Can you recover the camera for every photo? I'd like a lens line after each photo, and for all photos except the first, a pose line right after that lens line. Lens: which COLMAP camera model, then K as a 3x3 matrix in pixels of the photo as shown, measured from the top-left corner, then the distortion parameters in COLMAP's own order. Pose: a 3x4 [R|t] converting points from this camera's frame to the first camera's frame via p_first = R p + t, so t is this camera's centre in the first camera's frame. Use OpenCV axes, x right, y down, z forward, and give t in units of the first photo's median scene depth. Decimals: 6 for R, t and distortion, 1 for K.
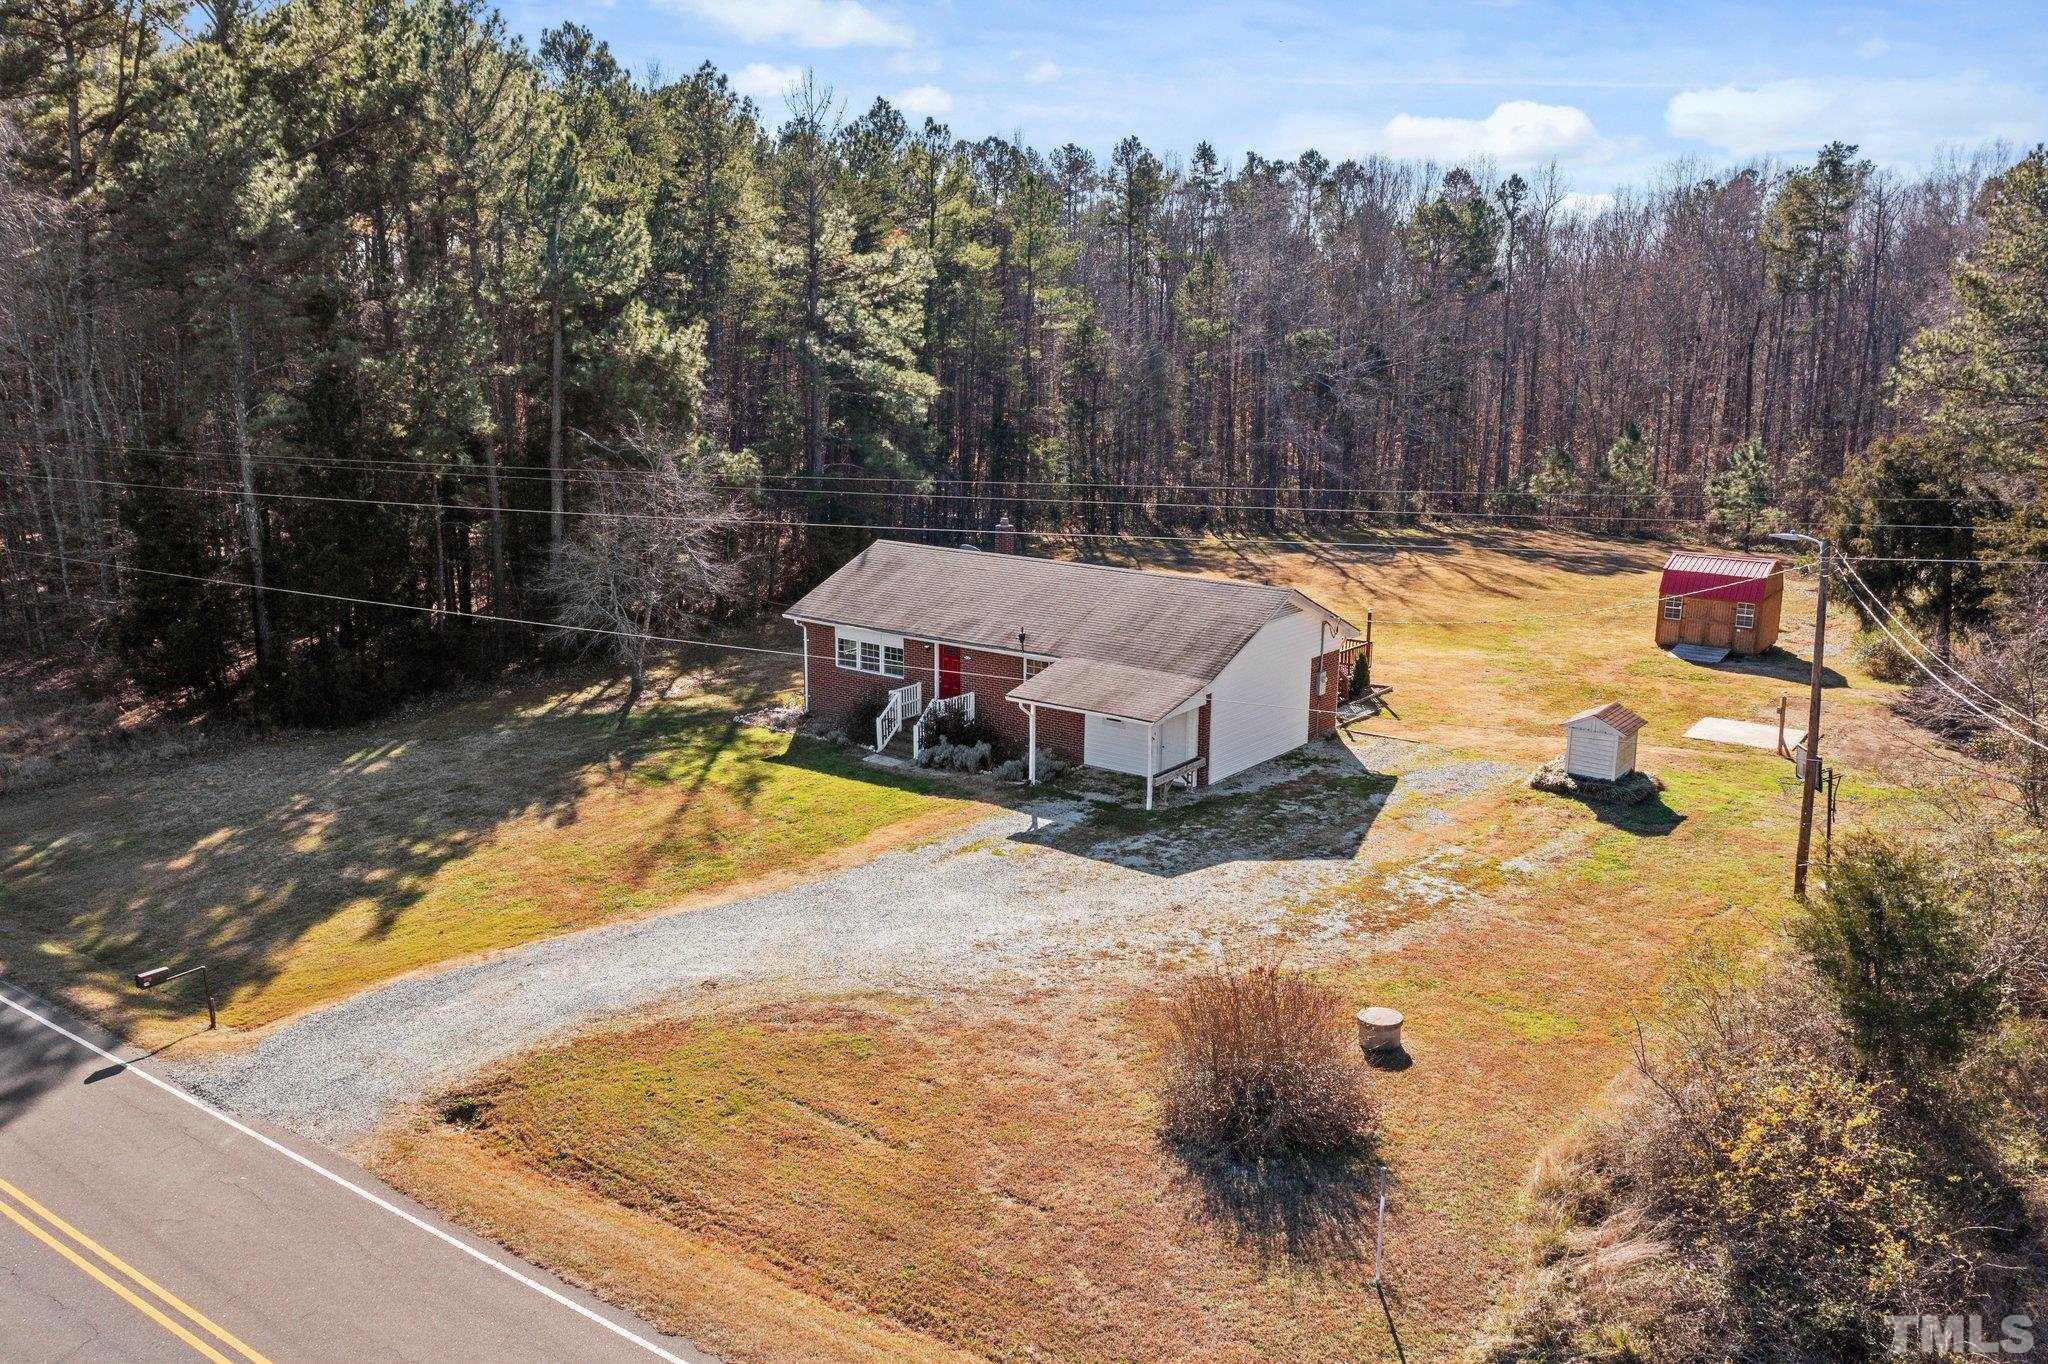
lens RADIAL K [[1607.0, 0, 1032.6], [0, 1607.0, 712.0], [0, 0, 1]] dist [-0.001321, -0.012300]
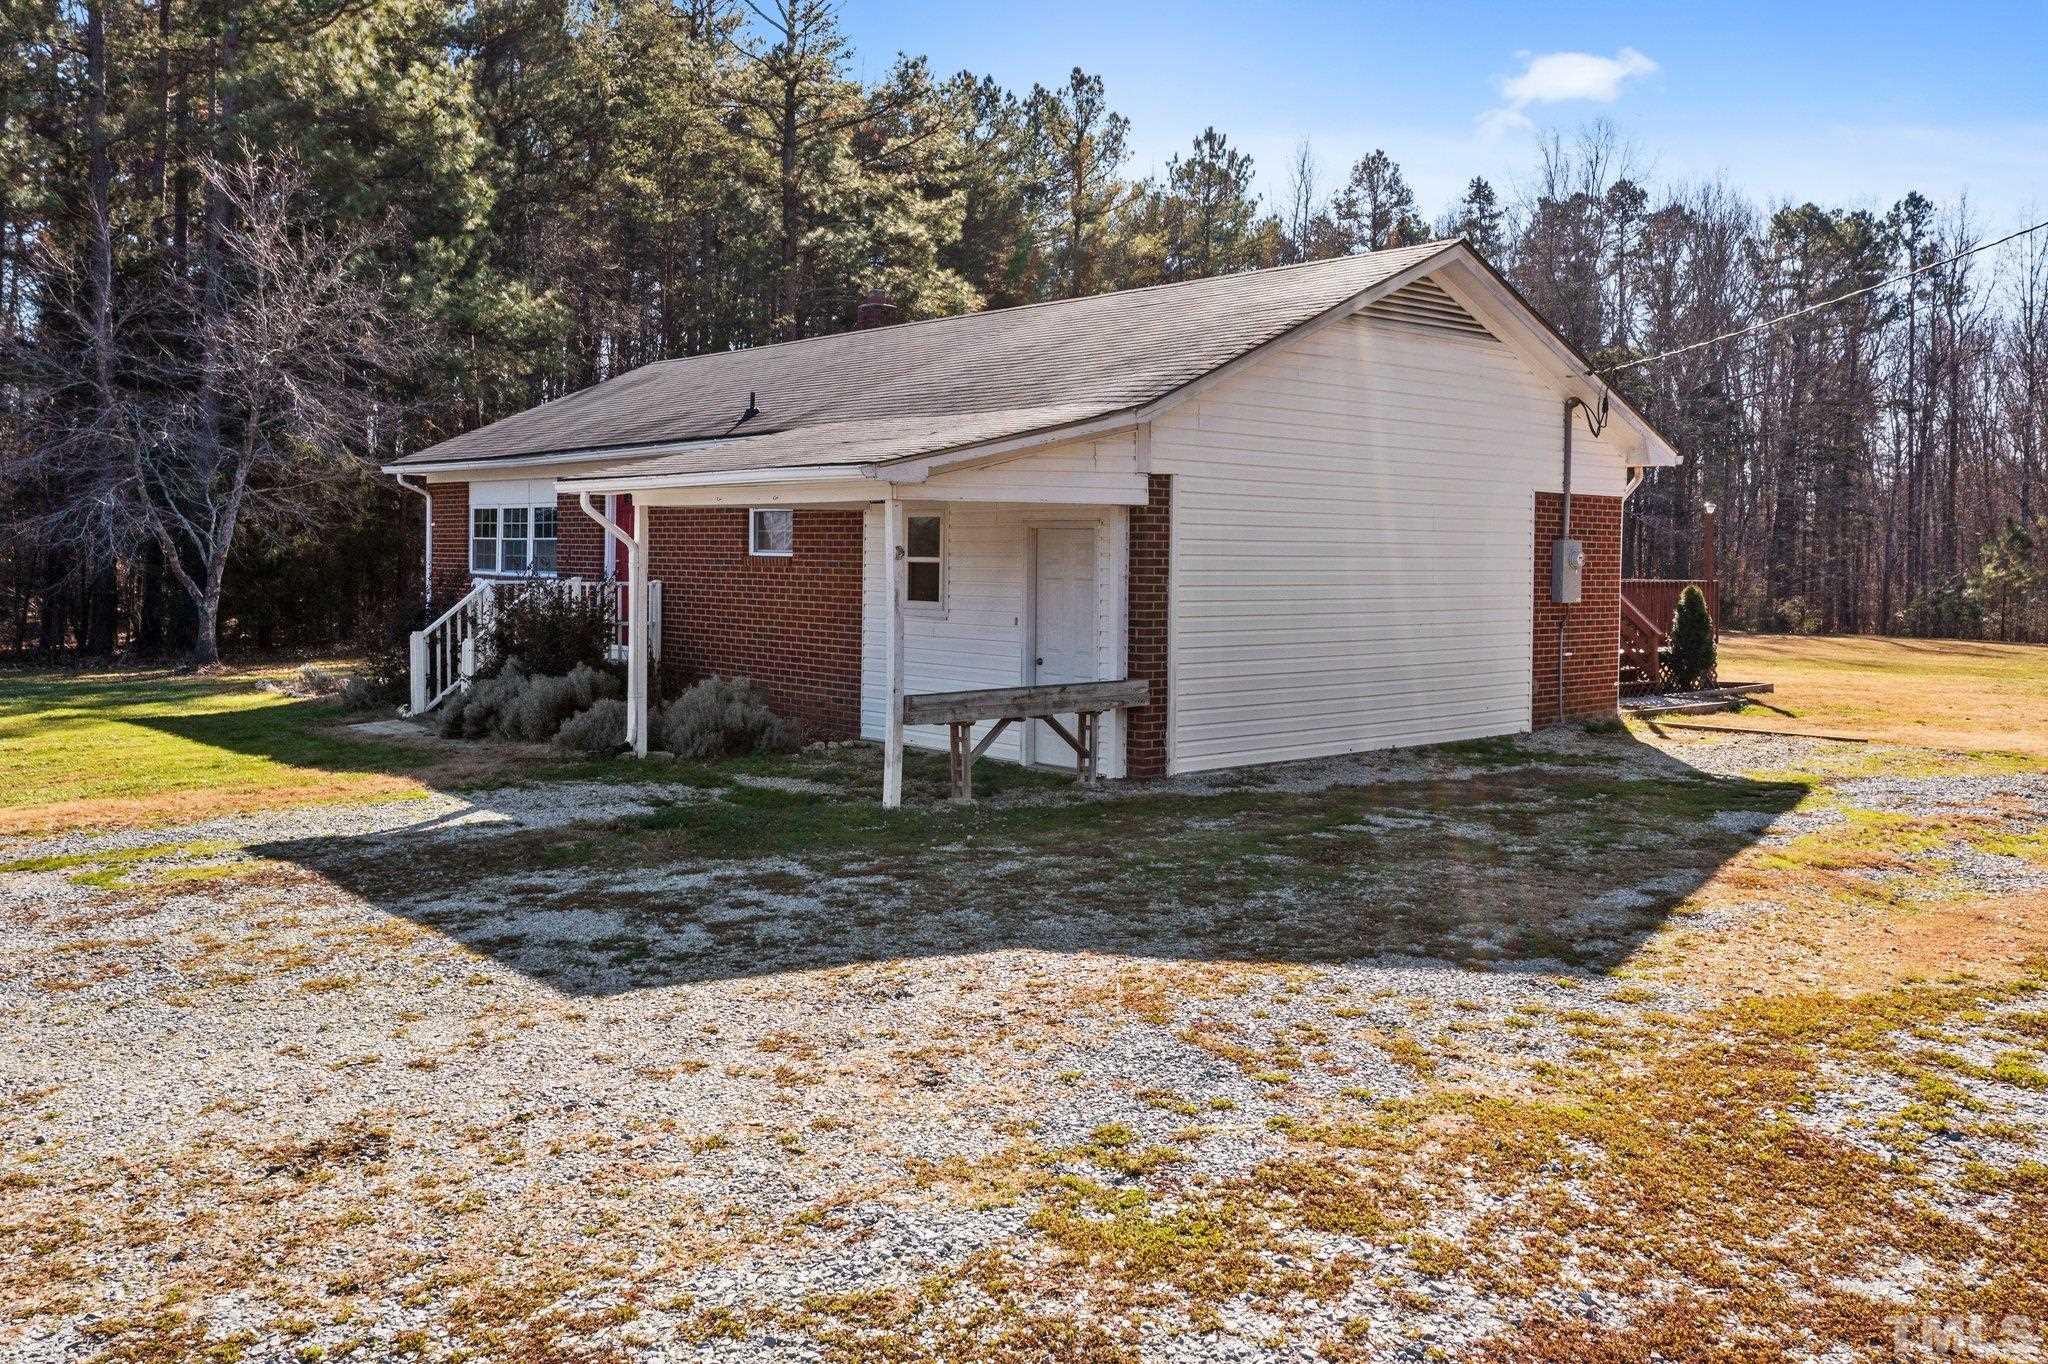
lens RADIAL K [[1635.0, 0, 1022.3], [0, 1635.0, 601.9], [0, 0, 1]] dist [0.001581, 0.002508]
pose [[0.979682, 0.008013, -0.200397, 0.144603], [-0.050665, 0.976681, -0.208632, 0.079552], [0.194052, 0.214546, 0.957243, 0.676801]]
